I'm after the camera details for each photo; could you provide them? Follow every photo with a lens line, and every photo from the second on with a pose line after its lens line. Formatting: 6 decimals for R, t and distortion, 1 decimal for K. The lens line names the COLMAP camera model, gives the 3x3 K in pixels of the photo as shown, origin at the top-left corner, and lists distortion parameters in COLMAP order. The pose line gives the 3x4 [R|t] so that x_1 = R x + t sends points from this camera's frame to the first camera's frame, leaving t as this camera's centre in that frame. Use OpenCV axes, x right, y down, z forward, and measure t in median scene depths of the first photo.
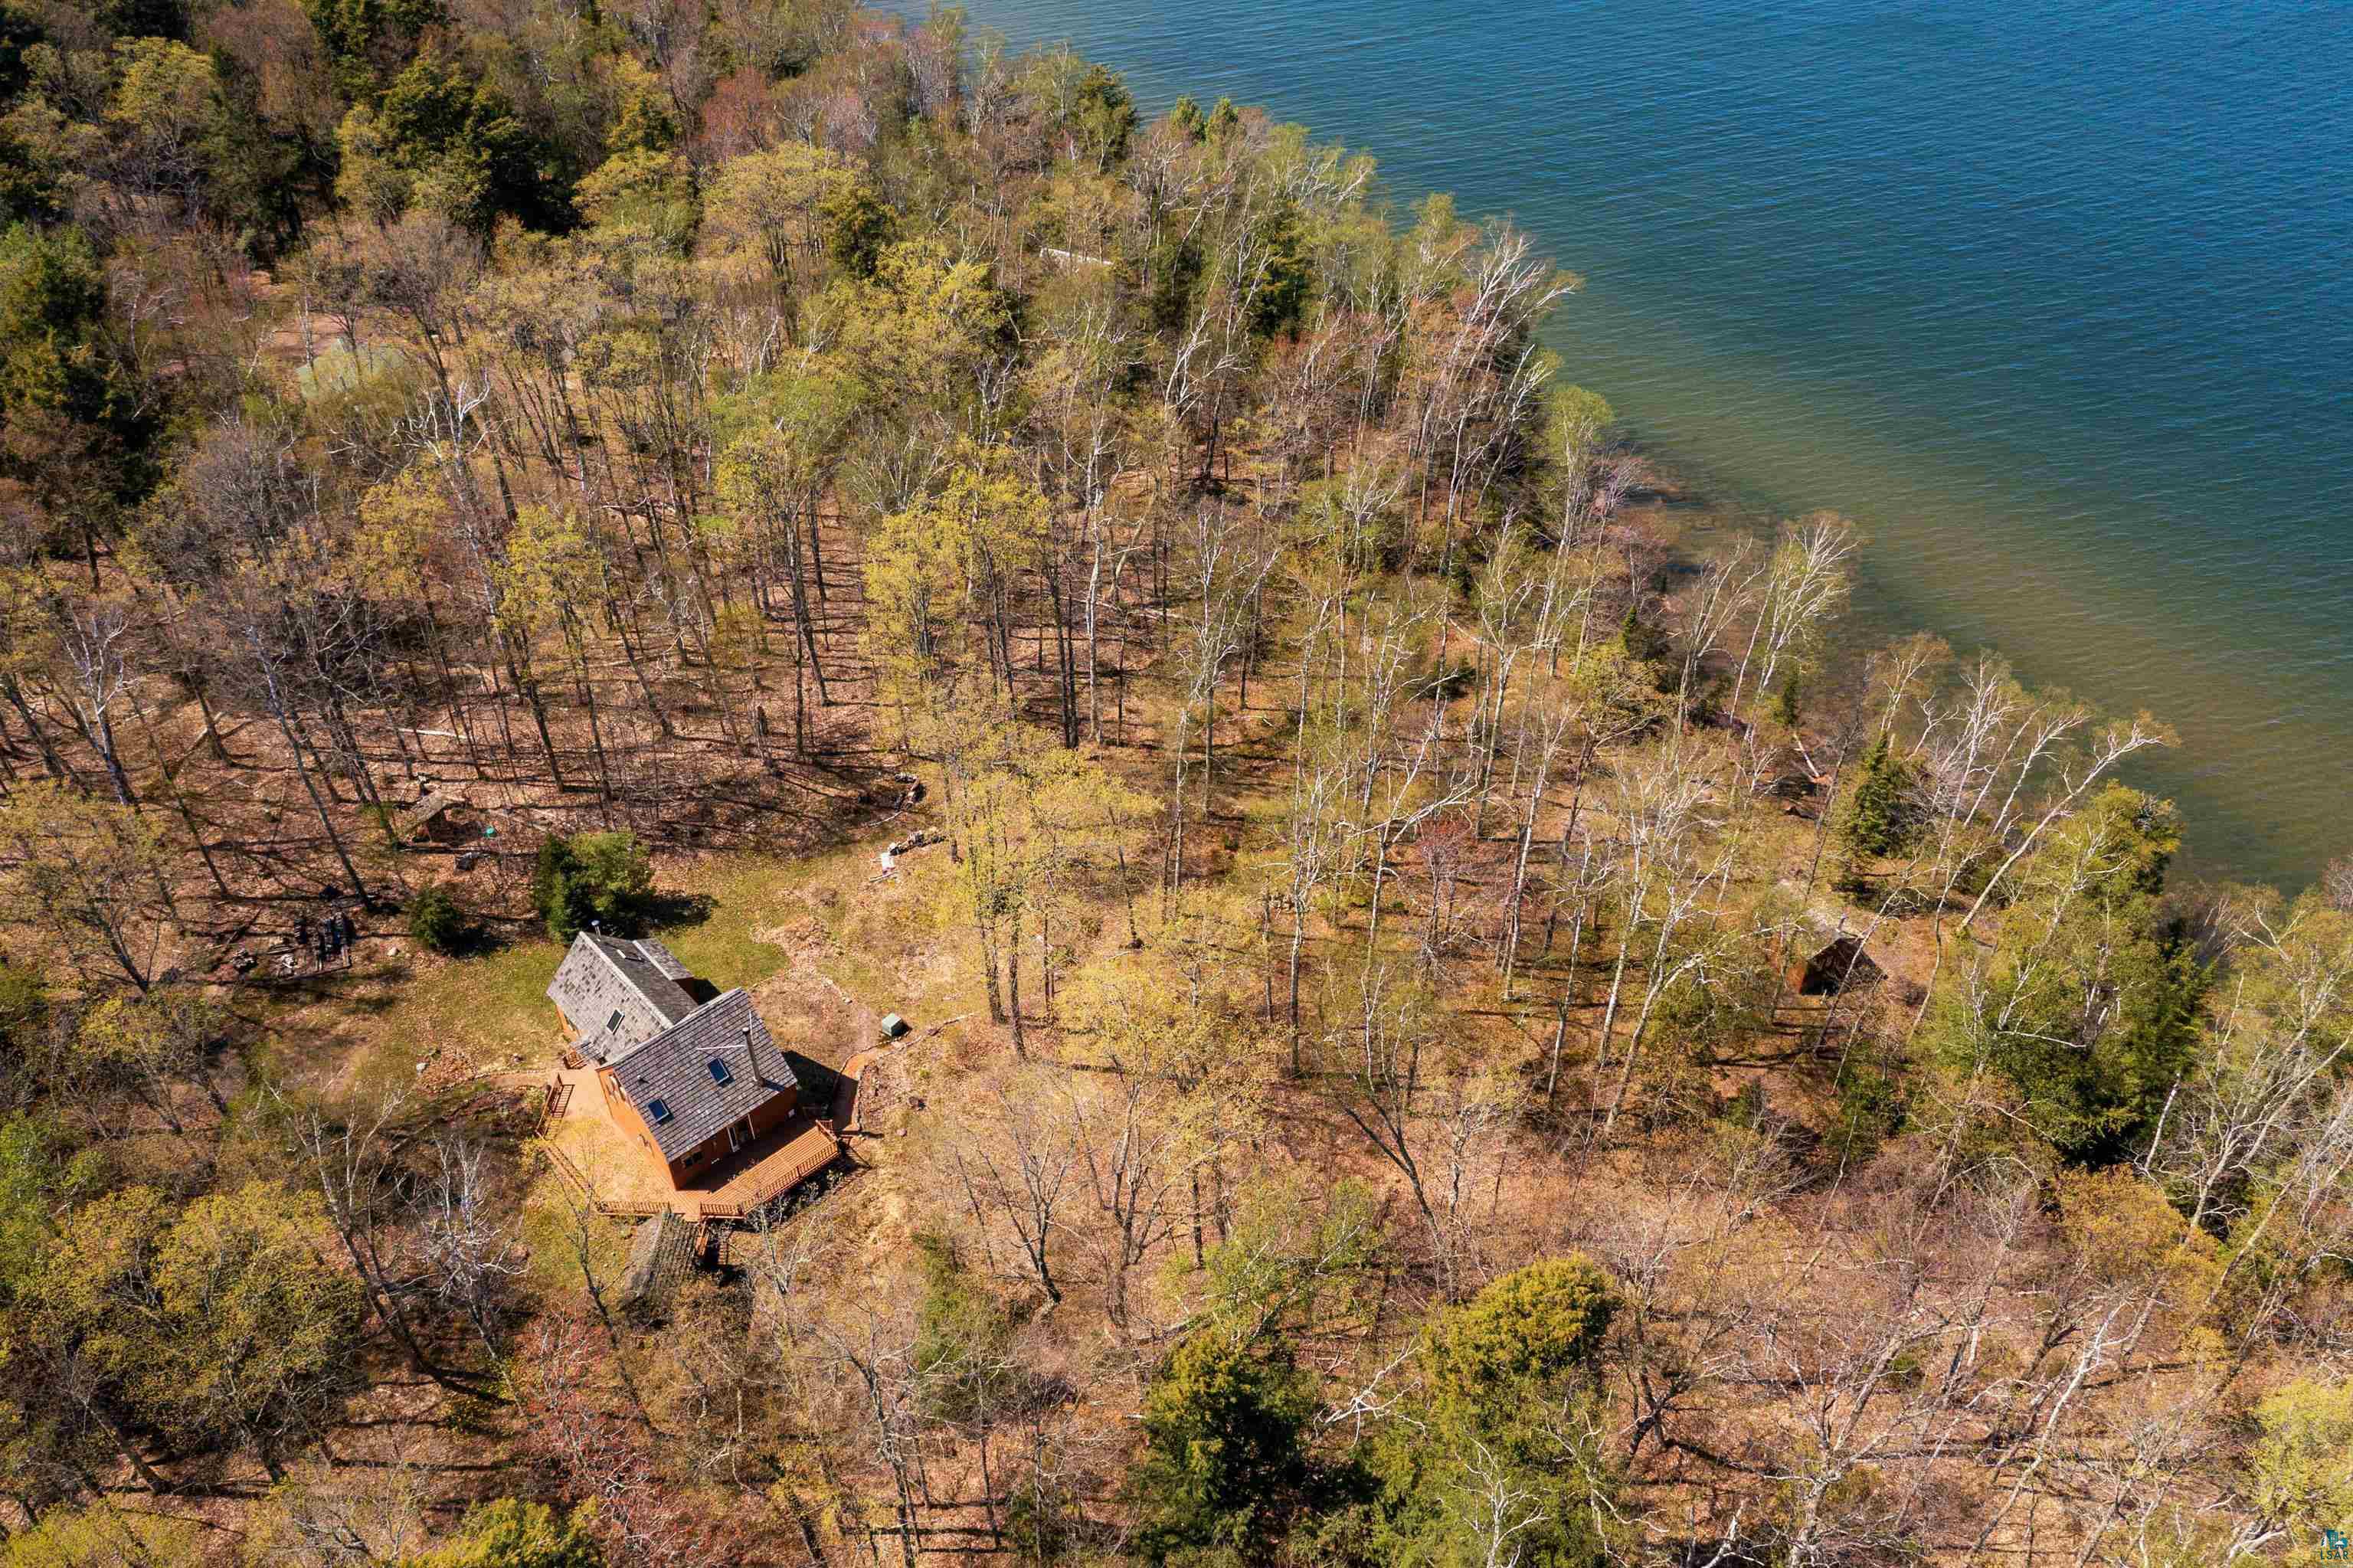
lens RADIAL K [[1844.8, 0, 1176.5], [0, 1844.8, 784.0], [0, 0, 1]] dist [-0.038021, 0.004195]
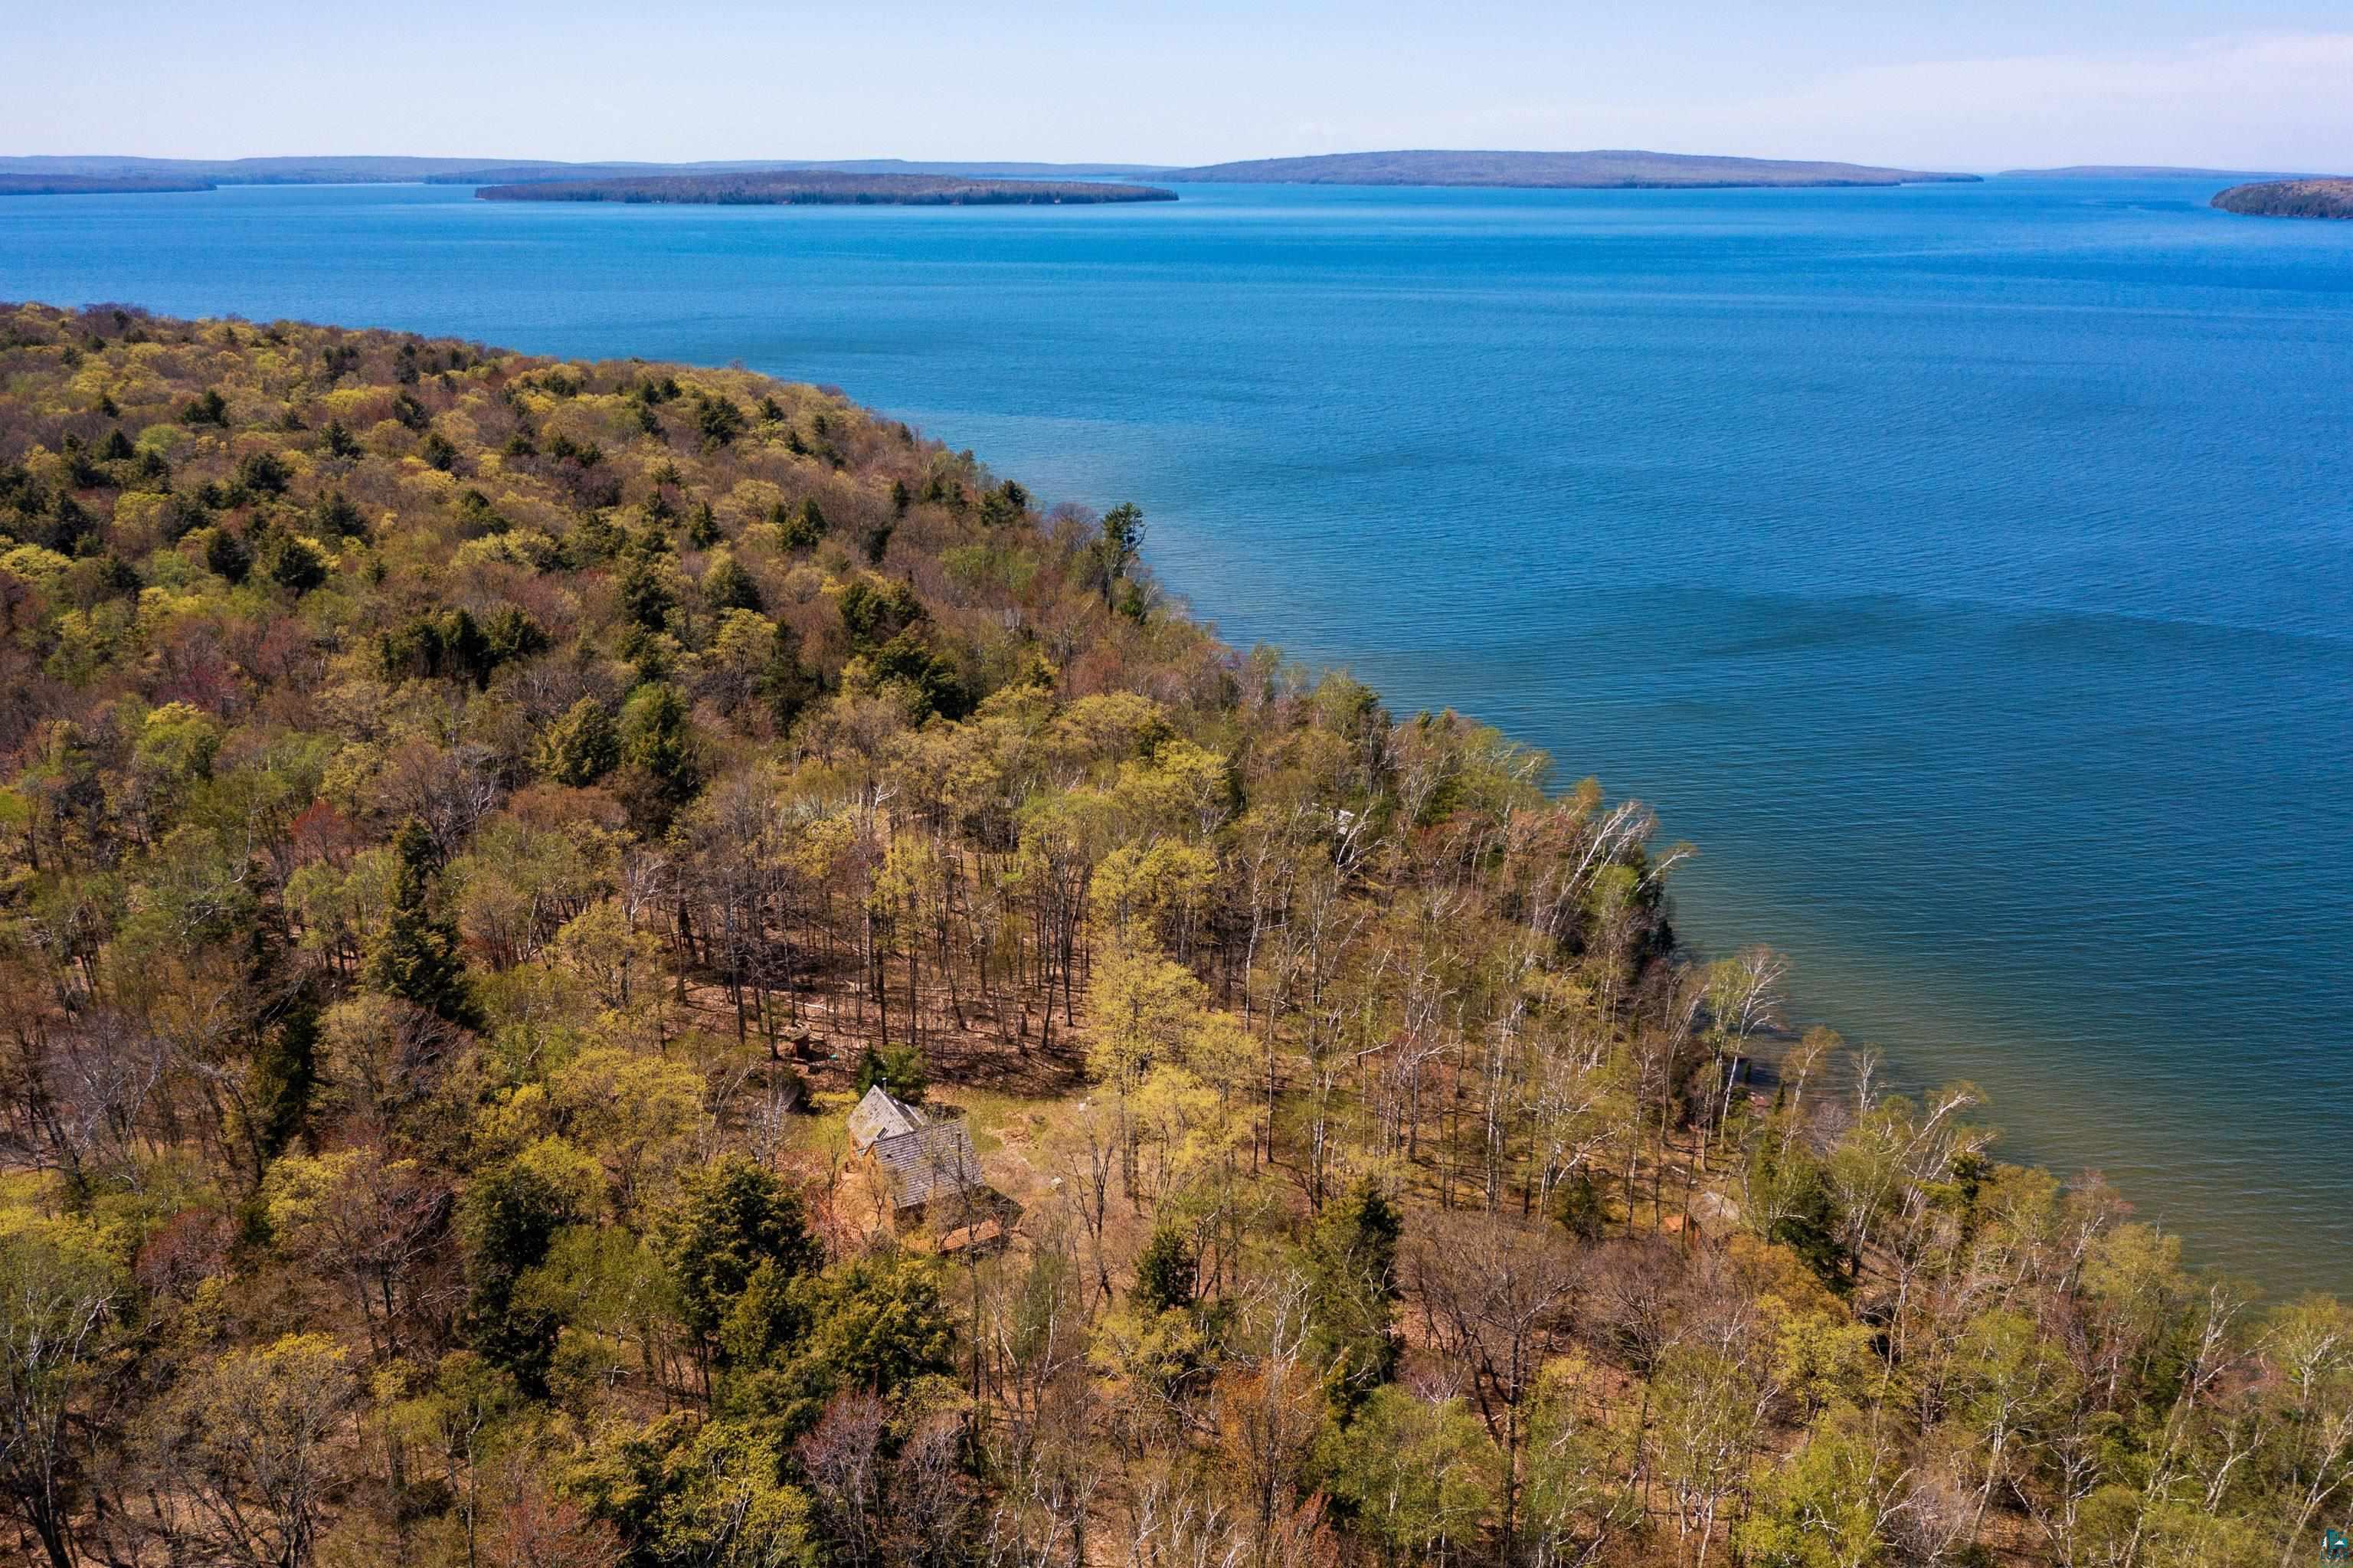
lens RADIAL K [[1844.8, 0, 1176.5], [0, 1844.8, 784.0], [0, 0, 1]] dist [-0.038021, 0.004195]
pose [[0.970227, 0.084796, -0.226869, 0.209568], [-0.165740, 0.915487, -0.366626, 0.306915], [0.176607, 0.393312, 0.902284, -0.379910]]
